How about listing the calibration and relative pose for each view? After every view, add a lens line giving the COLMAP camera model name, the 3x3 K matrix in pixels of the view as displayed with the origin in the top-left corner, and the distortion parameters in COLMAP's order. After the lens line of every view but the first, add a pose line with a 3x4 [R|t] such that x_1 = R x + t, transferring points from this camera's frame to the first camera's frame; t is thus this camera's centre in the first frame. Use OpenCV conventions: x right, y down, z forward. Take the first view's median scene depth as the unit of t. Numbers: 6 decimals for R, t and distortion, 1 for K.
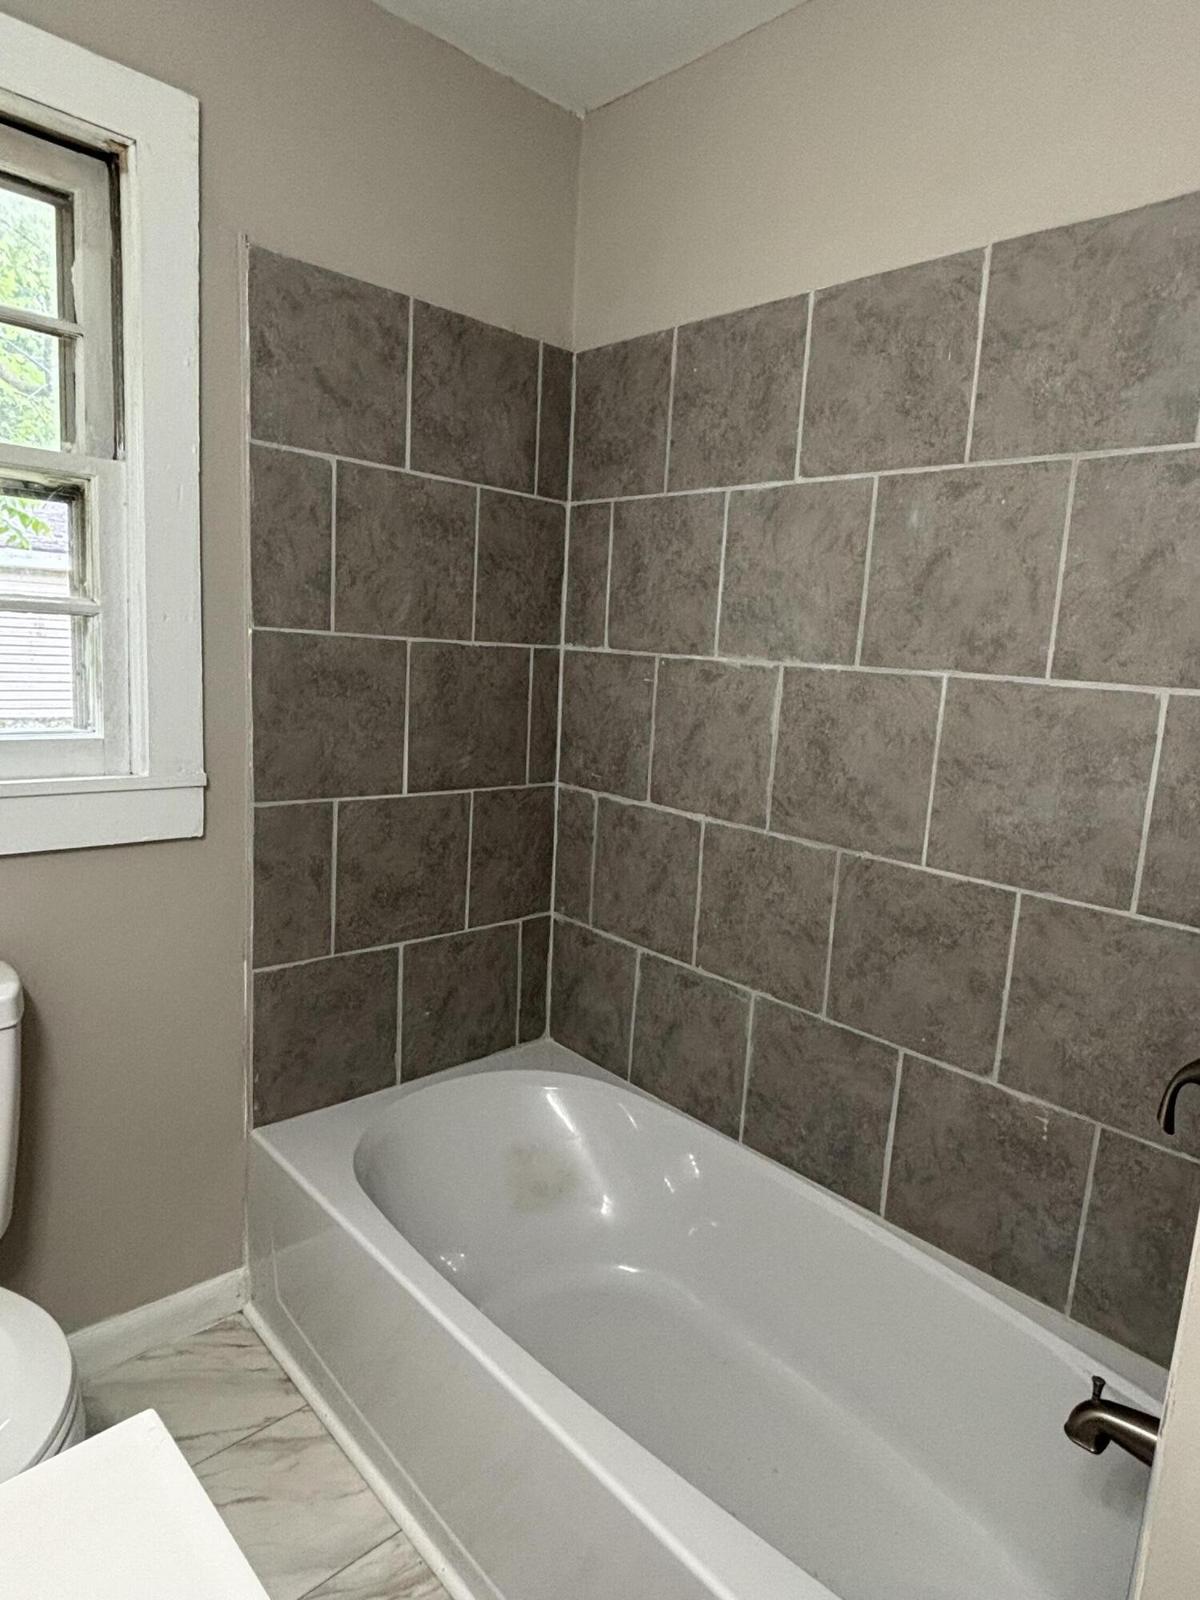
lens RADIAL K [[952.0, 0, 600.0], [0, 952.0, 800.0], [0, 0, 1]] dist [-0.001528, -0.002794]
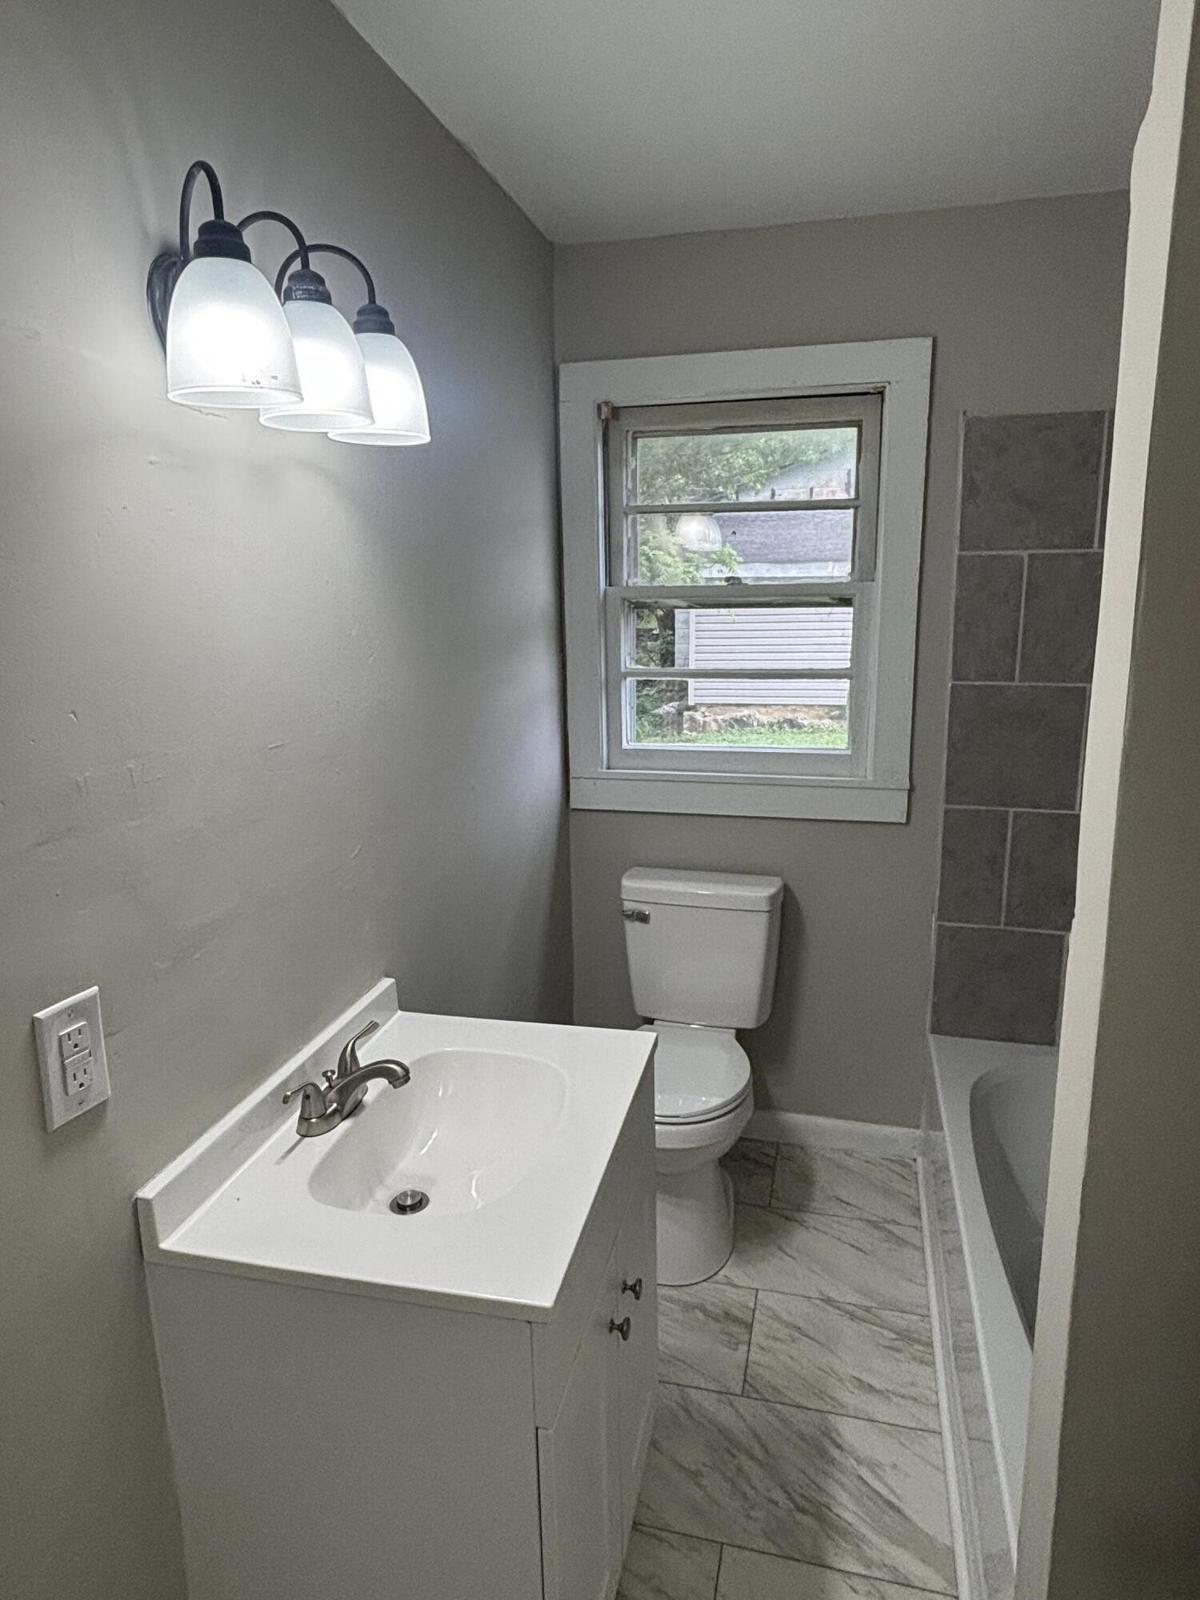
lens RADIAL K [[952.0, 0, 600.0], [0, 952.0, 800.0], [0, 0, 1]] dist [-0.001528, -0.002794]
pose [[0.528692, 0.107196, -0.842018, 0.576075], [-0.090964, 0.993436, 0.069357, -0.057421], [0.843925, 0.039925, 0.534973, -0.198955]]
